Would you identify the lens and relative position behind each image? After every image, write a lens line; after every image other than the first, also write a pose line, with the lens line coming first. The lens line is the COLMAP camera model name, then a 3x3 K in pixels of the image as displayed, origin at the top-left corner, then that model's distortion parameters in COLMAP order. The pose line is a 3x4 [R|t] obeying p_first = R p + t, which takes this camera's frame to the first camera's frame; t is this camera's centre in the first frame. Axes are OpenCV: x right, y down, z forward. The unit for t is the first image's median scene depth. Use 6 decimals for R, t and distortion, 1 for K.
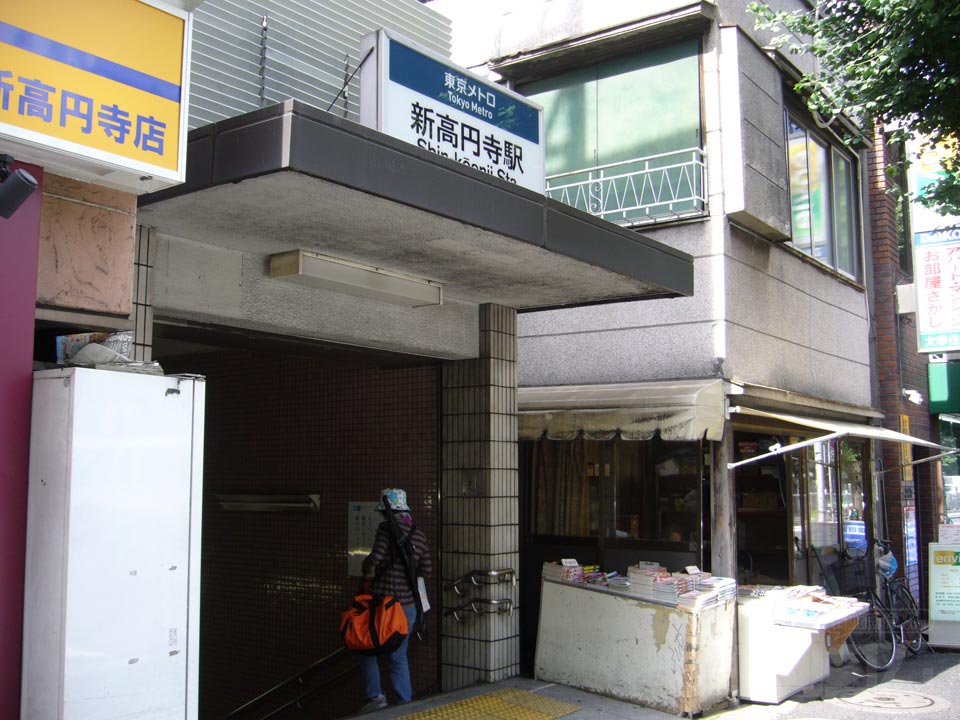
lens RADIAL K [[1023.4, 0, 480.9], [0, 1023.4, 359.6], [0, 0, 1]] dist [-0.063939, 0.000000]
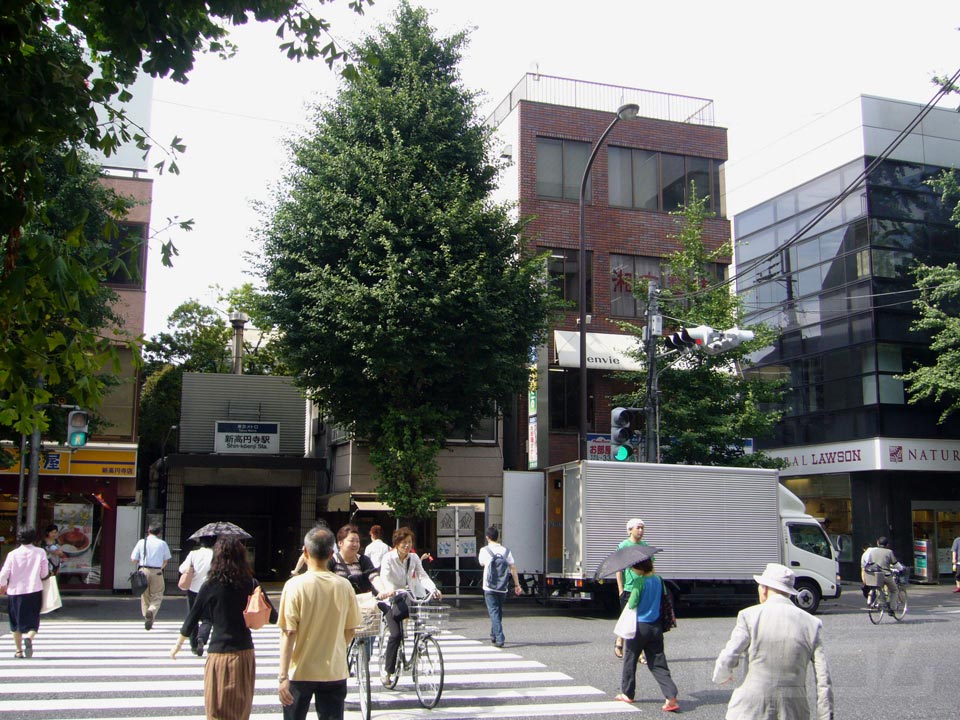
lens RADIAL K [[1023.4, 0, 480.7], [0, 1023.4, 360.0], [0, 0, 1]] dist [-0.063939, 0.000000]
pose [[0.818635, -0.075521, -0.569328, 2.578081], [0.057795, 0.997117, -0.049163, -0.229581], [0.571399, 0.007342, 0.820639, -1.515258]]
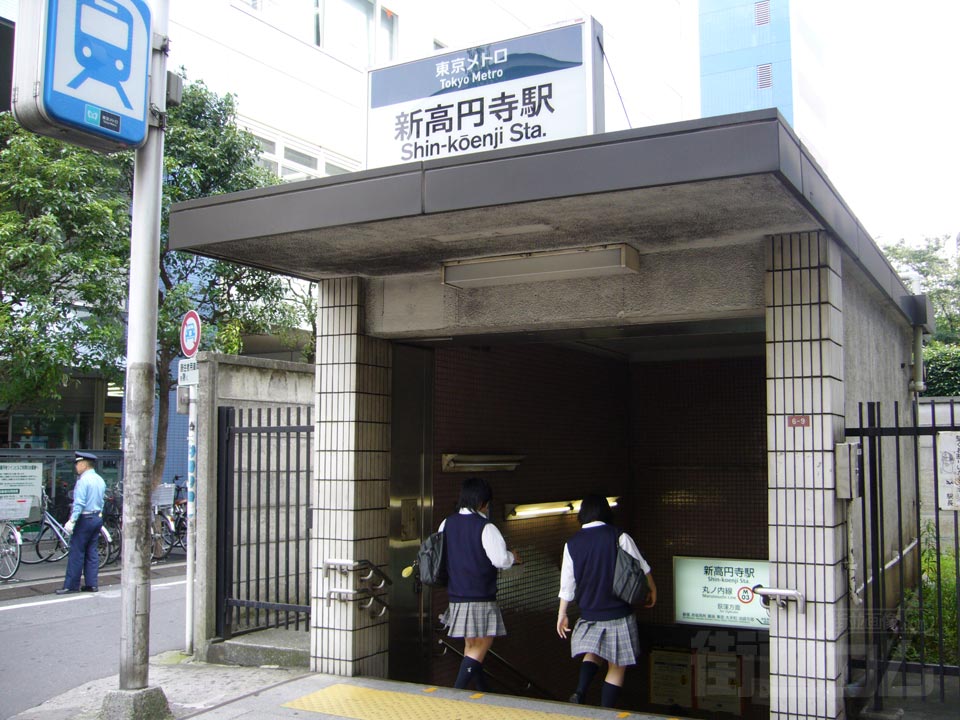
lens RADIAL K [[1023.4, 0, 481.1], [0, 1023.4, 357.7], [0, 0, 1]] dist [-0.063939, 0.000000]
pose [[0.138090, -0.096220, -0.985735, 0.763840], [0.107563, 0.990840, -0.081650, 0.078225], [0.984562, -0.094753, 0.147174, 0.698725]]
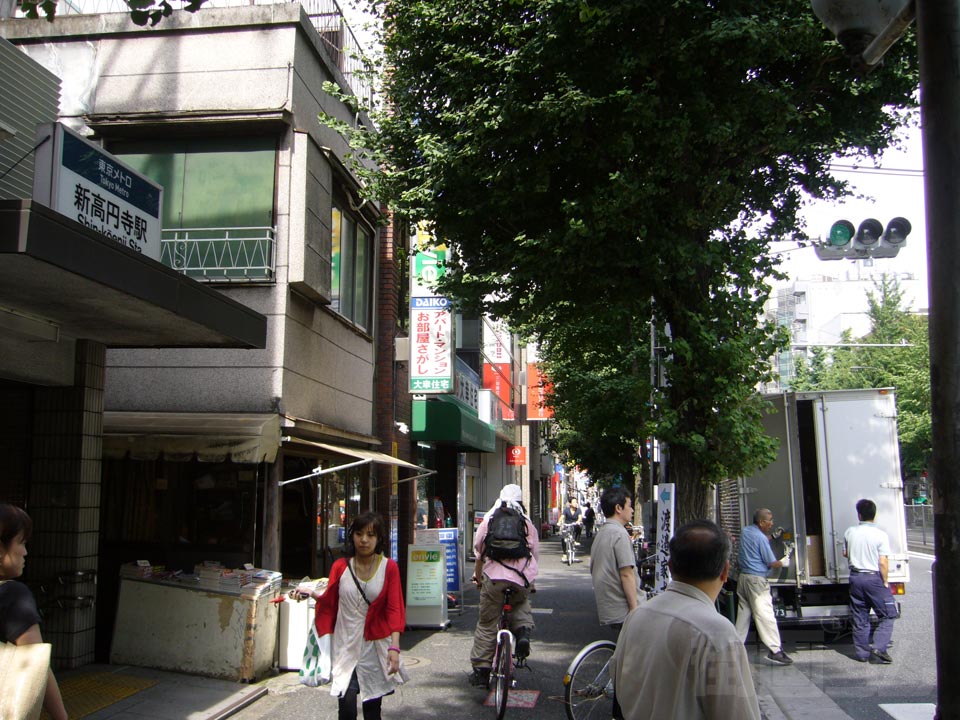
lens RADIAL K [[1023.4, 0, 487.7], [0, 1023.4, 358.3], [0, 0, 1]] dist [-0.063939, 0.000000]
pose [[0.864875, 0.067763, 0.497393, -0.176376], [-0.062850, 0.997668, -0.026633, -0.033442], [-0.498038, -0.008227, 0.867116, -0.225828]]
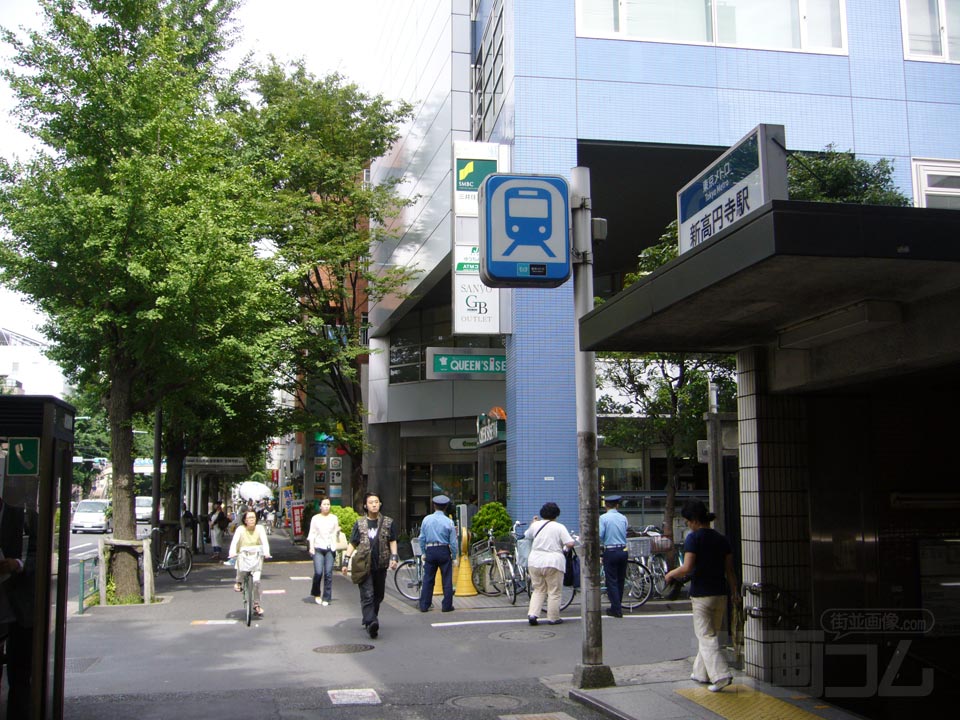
lens RADIAL K [[1023.4, 0, 478.8], [0, 1023.4, 356.2], [0, 0, 1]] dist [-0.063939, 0.000000]
pose [[-0.688634, -0.095060, -0.718851, 0.849498], [0.083034, 0.974510, -0.208412, 0.138584], [0.720339, -0.203209, -0.663188, 1.288459]]
